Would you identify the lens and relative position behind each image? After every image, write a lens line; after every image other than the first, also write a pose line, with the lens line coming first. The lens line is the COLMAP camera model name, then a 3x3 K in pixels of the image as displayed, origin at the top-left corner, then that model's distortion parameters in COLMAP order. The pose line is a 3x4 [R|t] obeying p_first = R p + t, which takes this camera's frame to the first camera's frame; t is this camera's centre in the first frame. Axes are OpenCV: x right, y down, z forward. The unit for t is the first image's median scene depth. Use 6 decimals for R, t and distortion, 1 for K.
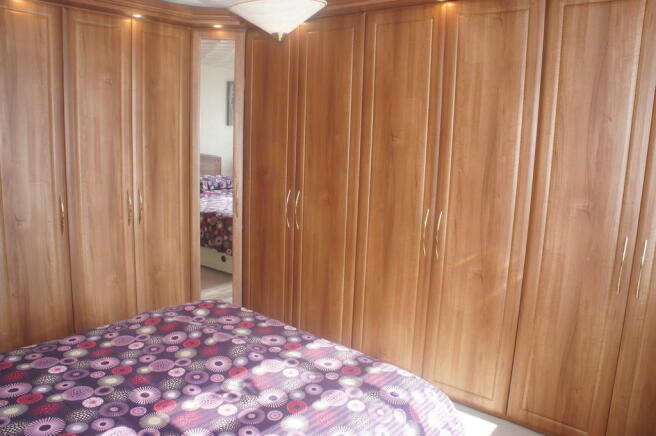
lens RADIAL K [[513.6, 0, 325.4], [0, 513.6, 221.8], [0, 0, 1]] dist [-0.176950, 0.112770]
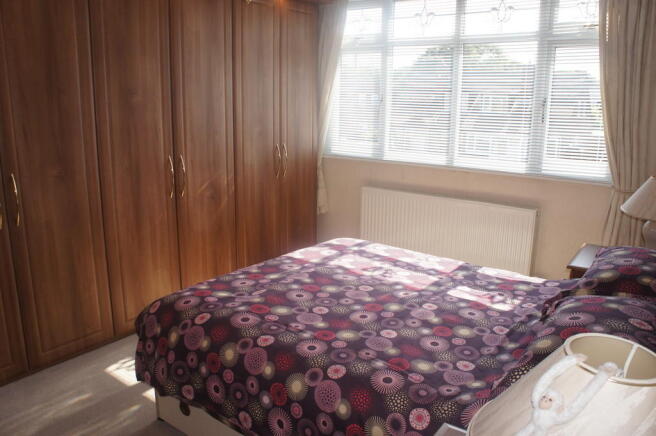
lens RADIAL K [[513.6, 0, 325.7], [0, 513.6, 214.6], [0, 0, 1]] dist [-0.176950, 0.112770]
pose [[-0.060400, -0.253541, 0.965437, -1.271685], [0.160074, 0.952225, 0.260086, -0.186490], [-0.985255, 0.170250, -0.016929, 0.947659]]
